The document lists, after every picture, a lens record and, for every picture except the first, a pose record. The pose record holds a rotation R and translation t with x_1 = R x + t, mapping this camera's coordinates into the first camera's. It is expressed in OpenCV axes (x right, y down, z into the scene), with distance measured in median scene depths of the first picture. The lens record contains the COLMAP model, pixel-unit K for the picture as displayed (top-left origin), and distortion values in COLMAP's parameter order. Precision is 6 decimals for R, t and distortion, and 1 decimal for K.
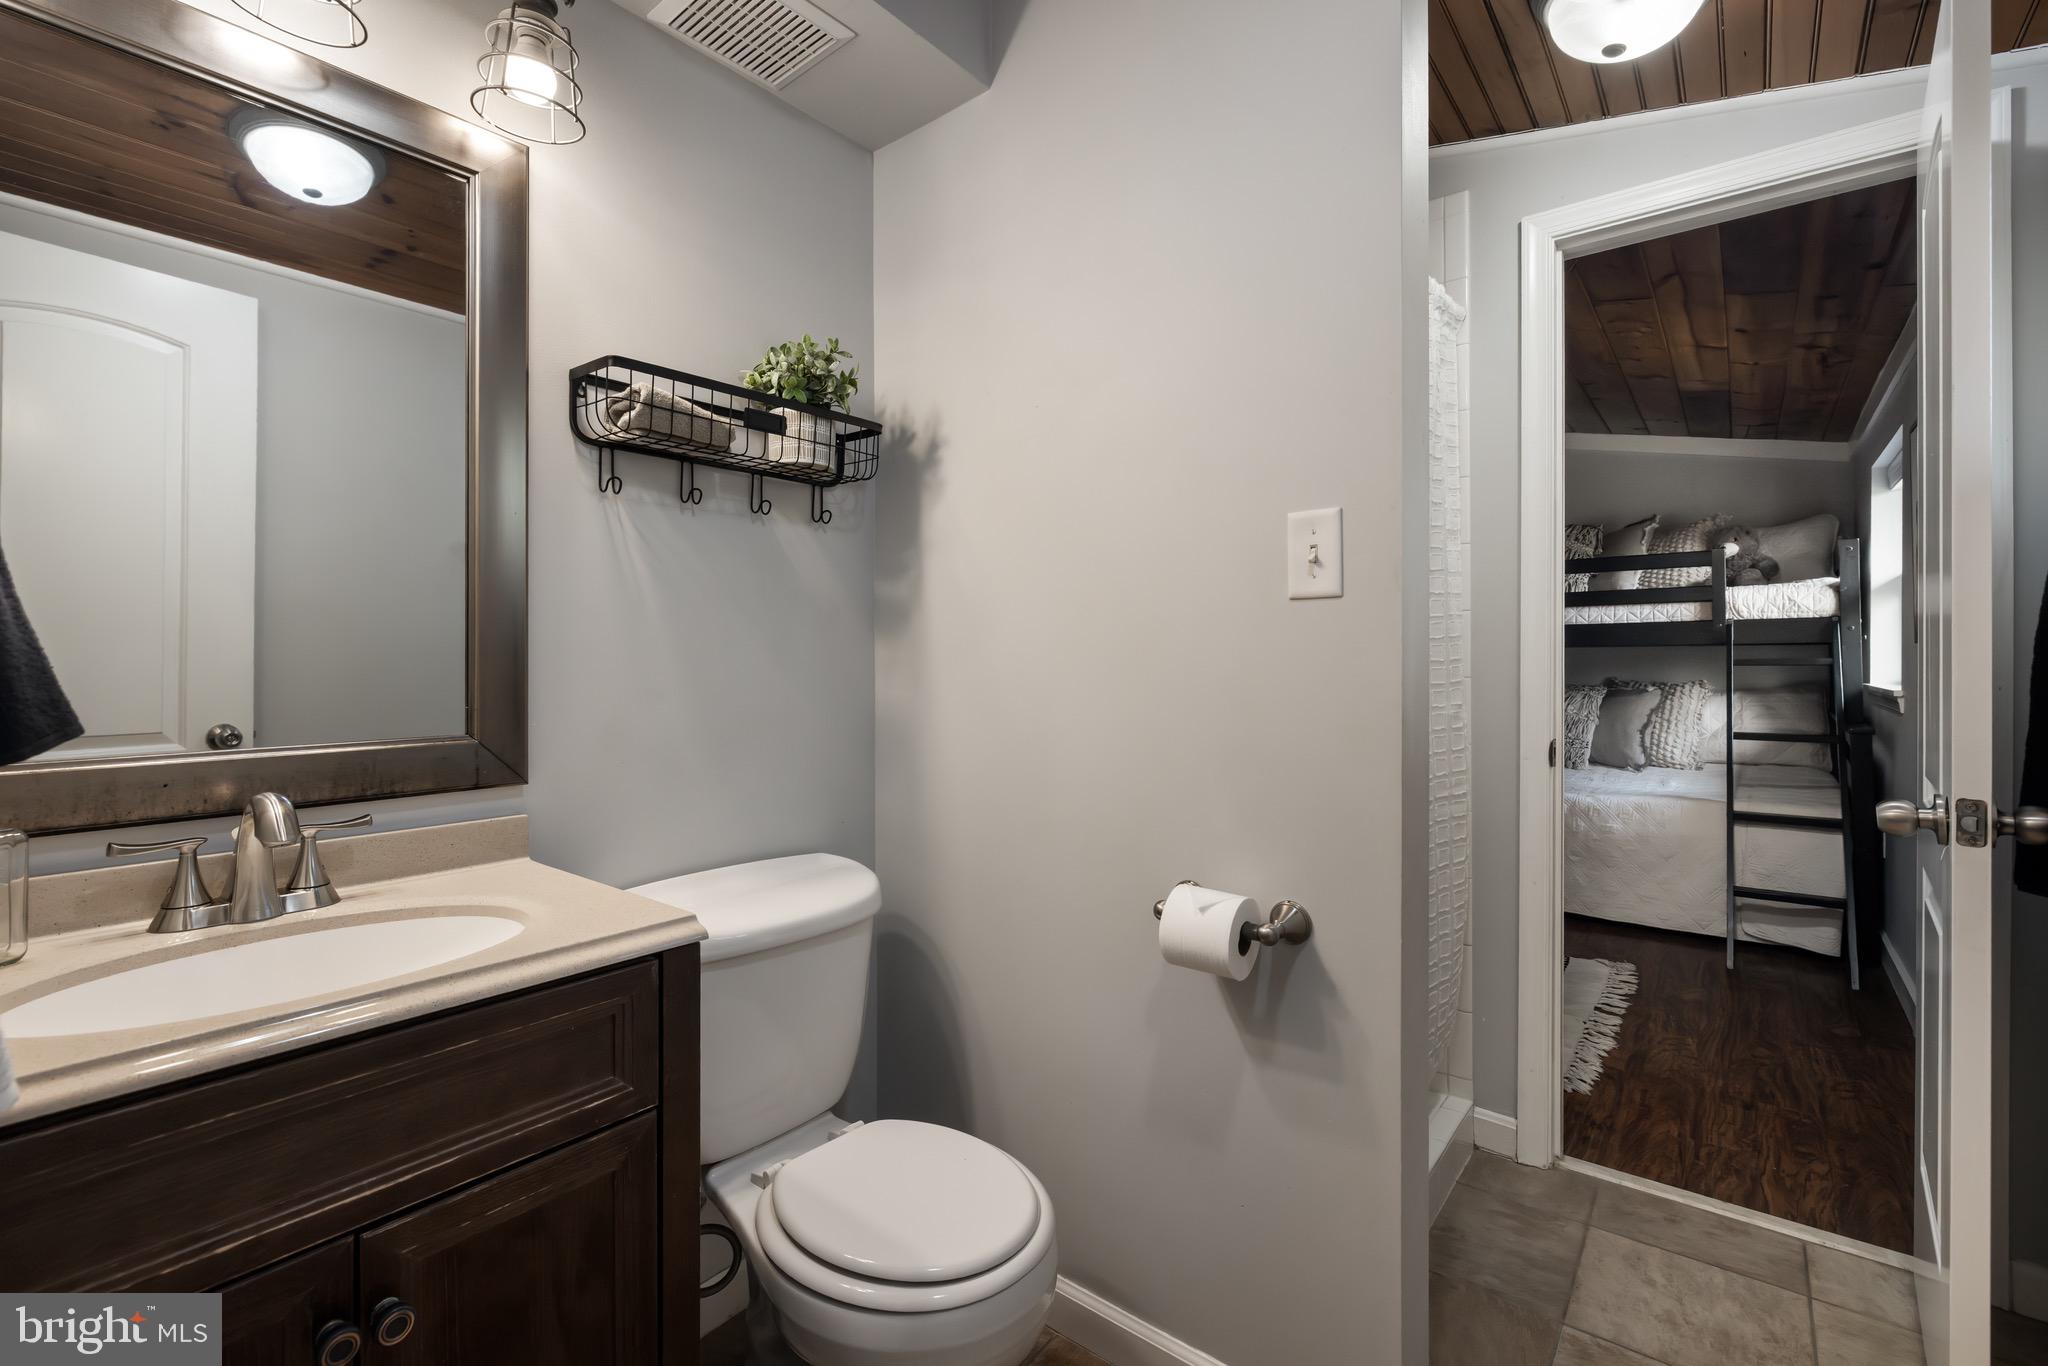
lens RADIAL K [[873.2, 0, 1033.0], [0, 873.2, 661.2], [0, 0, 1]] dist [0.003037, 0.000528]
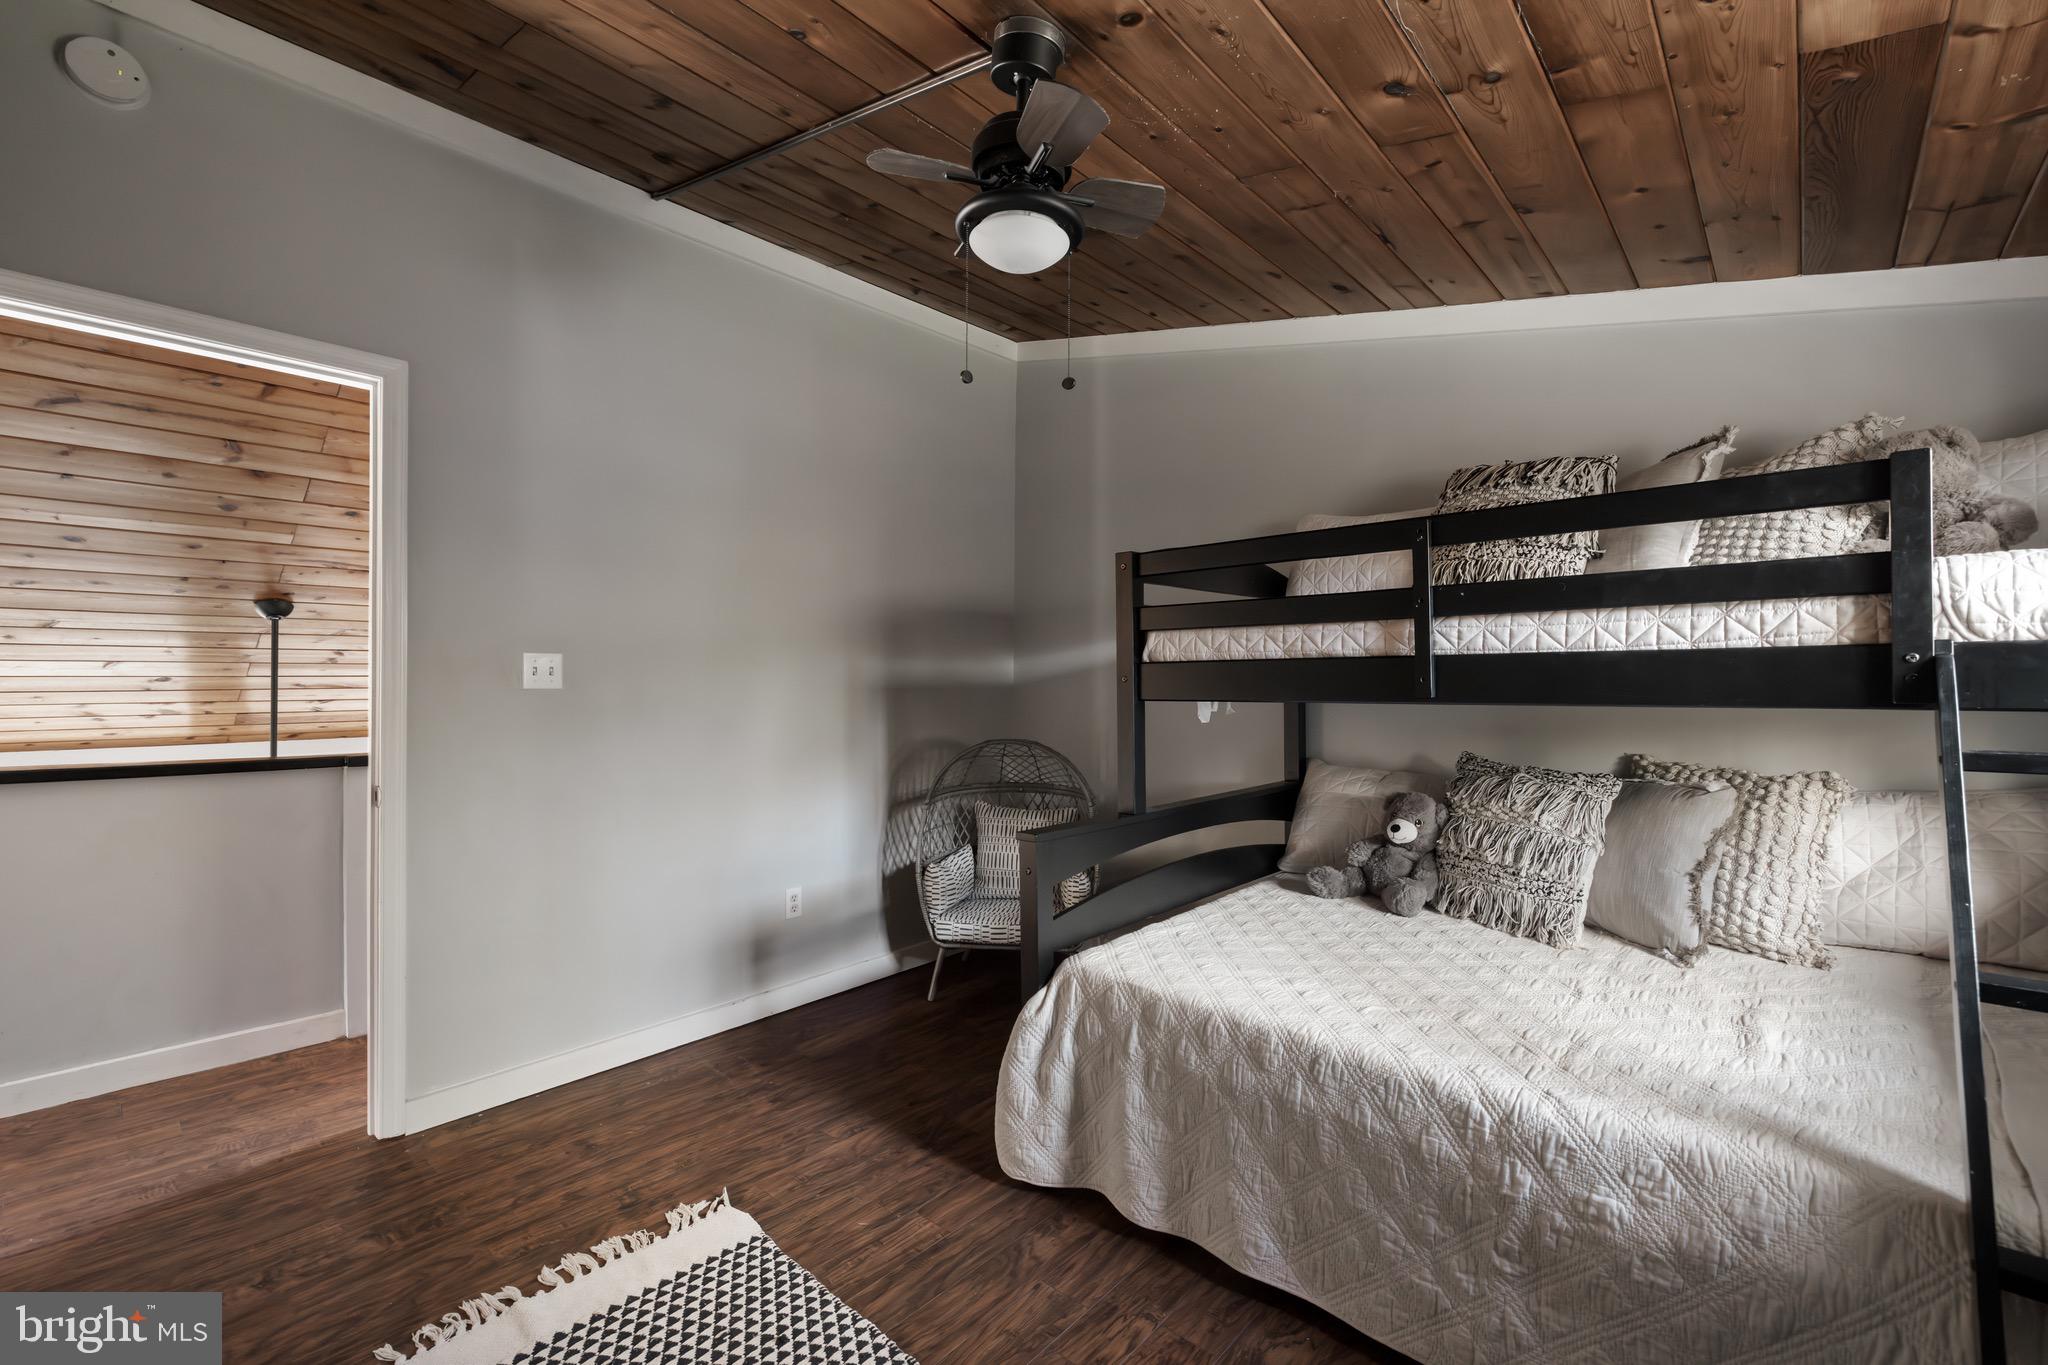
lens RADIAL K [[873.2, 0, 1014.4], [0, 873.2, 692.3], [0, 0, 1]] dist [0.003037, 0.000528]
pose [[0.998446, 0.005052, -0.055501, 0.352093], [-0.004792, 0.999977, 0.004832, -0.021584], [0.055524, -0.004558, 0.998447, 0.503666]]
